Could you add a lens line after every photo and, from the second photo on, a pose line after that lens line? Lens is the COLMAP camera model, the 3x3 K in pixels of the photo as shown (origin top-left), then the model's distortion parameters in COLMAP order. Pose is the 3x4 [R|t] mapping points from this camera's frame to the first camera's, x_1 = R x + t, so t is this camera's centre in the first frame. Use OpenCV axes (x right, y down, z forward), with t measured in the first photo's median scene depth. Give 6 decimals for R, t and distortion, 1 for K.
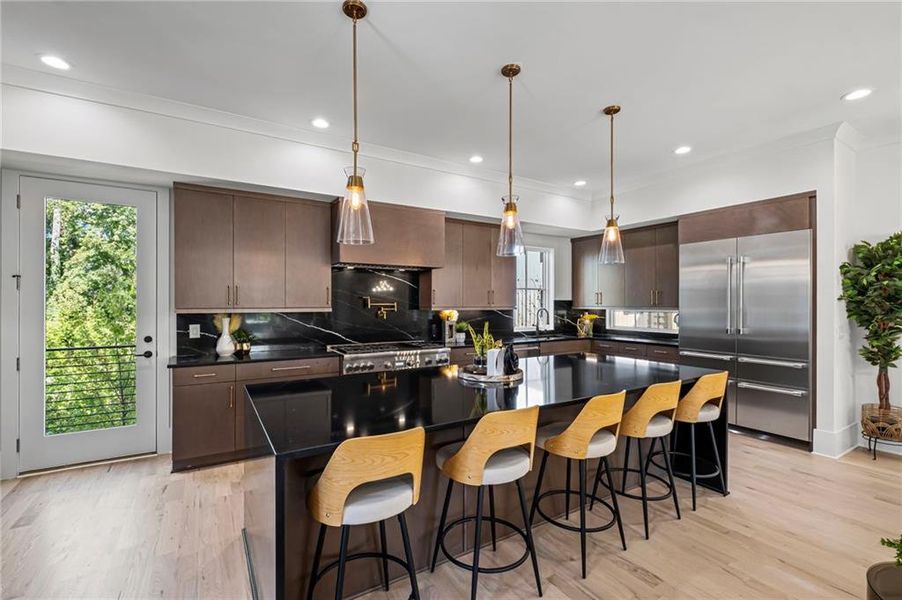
lens RADIAL K [[390.6, 0, 449.2], [0, 390.6, 301.9], [0, 0, 1]] dist [-0.001740, -0.000815]
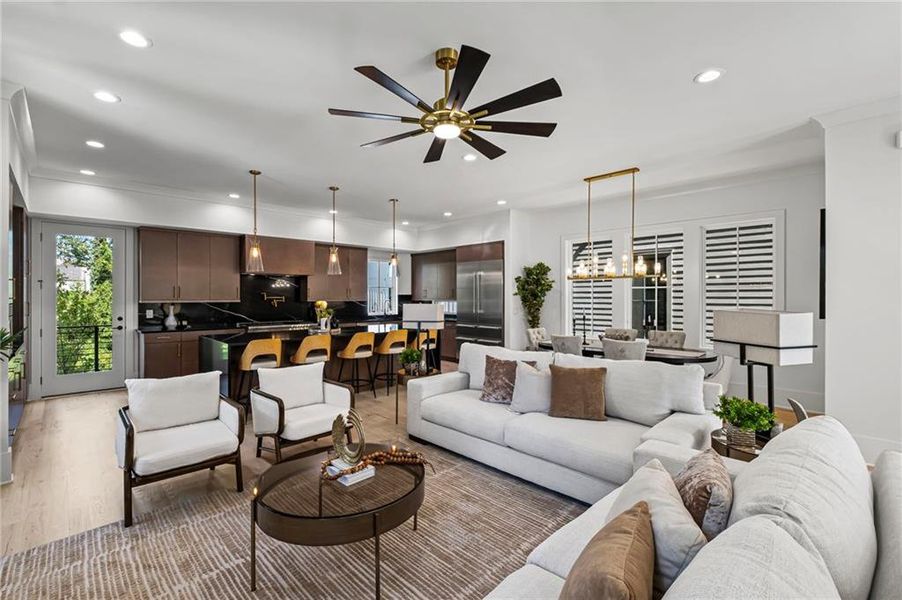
lens RADIAL K [[438.3, 0, 466.8], [0, 438.3, 297.1], [0, 0, 1]] dist [0.000135, -0.000207]
pose [[0.978493, -0.000243, 0.206282, 0.287989], [-0.000624, 0.999991, 0.004138, -0.003507], [-0.206281, -0.004178, 0.978484, -1.153279]]
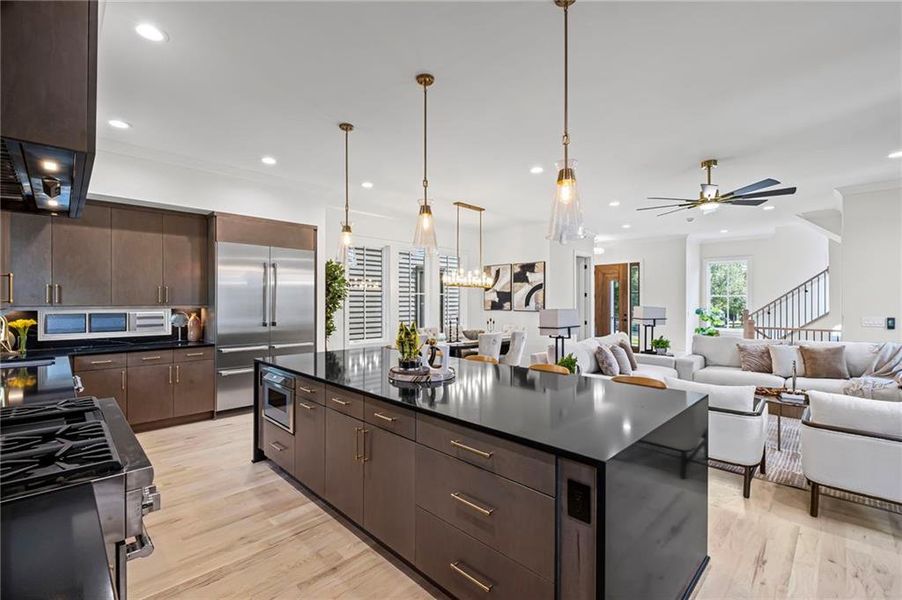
lens RADIAL K [[390.6, 0, 449.2], [0, 390.6, 301.9], [0, 0, 1]] dist [-0.001740, -0.000815]
pose [[-0.234850, -0.003249, 0.972026, -0.647367], [-0.004723, 0.999986, 0.002202, 0.000766], [-0.972020, -0.004074, -0.234862, 0.851371]]
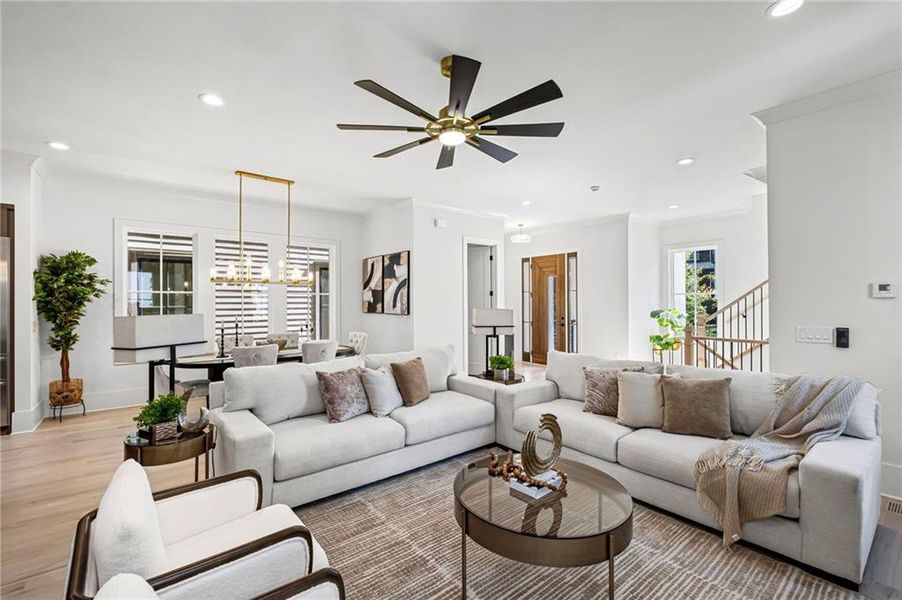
lens RADIAL K [[390.6, 0, 449.2], [0, 390.6, 301.9], [0, 0, 1]] dist [-0.001740, -0.000815]
pose [[-0.126298, -0.000069, 0.991992, -0.354955], [-0.000192, 1.000000, 0.000045, 0.000187], [-0.991992, -0.000184, -0.126298, -0.126409]]
